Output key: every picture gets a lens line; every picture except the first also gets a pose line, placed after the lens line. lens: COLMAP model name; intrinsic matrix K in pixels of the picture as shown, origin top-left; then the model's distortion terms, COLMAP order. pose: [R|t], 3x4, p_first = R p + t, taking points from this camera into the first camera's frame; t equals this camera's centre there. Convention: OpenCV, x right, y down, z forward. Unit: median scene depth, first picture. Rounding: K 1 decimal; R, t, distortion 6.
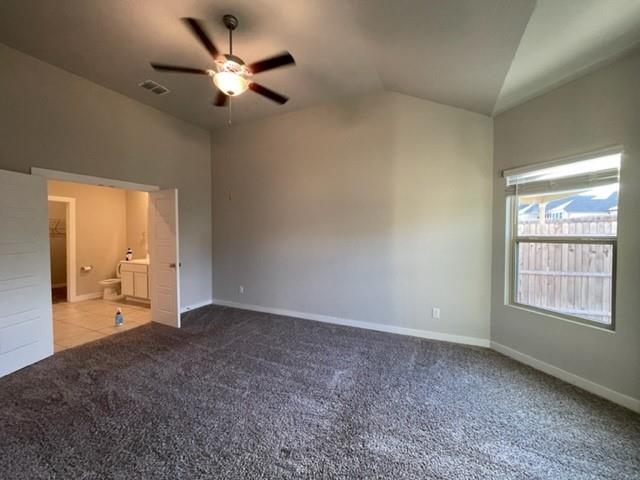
lens RADIAL K [[258.6, 0, 326.2], [0, 258.6, 242.0], [0, 0, 1]] dist [-0.002631, 0.001811]
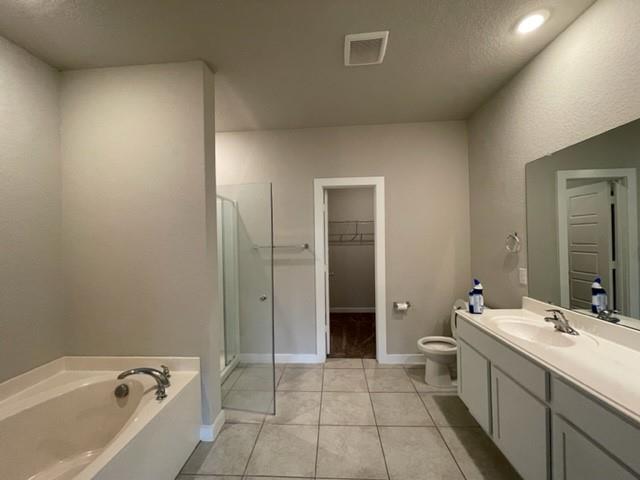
lens RADIAL K [[258.6, 0, 315.8], [0, 258.6, 243.2], [0, 0, 1]] dist [-0.002631, 0.001811]
pose [[0.359979, -0.001850, -0.932959, -0.496663], [-0.003250, 0.999989, -0.003237, -0.024859], [0.932955, 0.004197, 0.359969, 0.647464]]
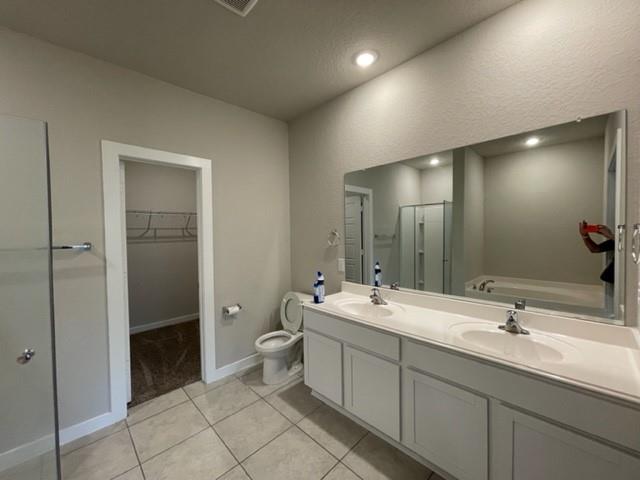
lens RADIAL K [[258.6, 0, 315.2], [0, 258.6, 241.5], [0, 0, 1]] dist [-0.002631, 0.001811]
pose [[0.935419, -0.007883, -0.353454, -0.618769], [0.012112, 0.999879, 0.009754, -0.026133], [0.353334, -0.013405, 0.935401, 0.615131]]
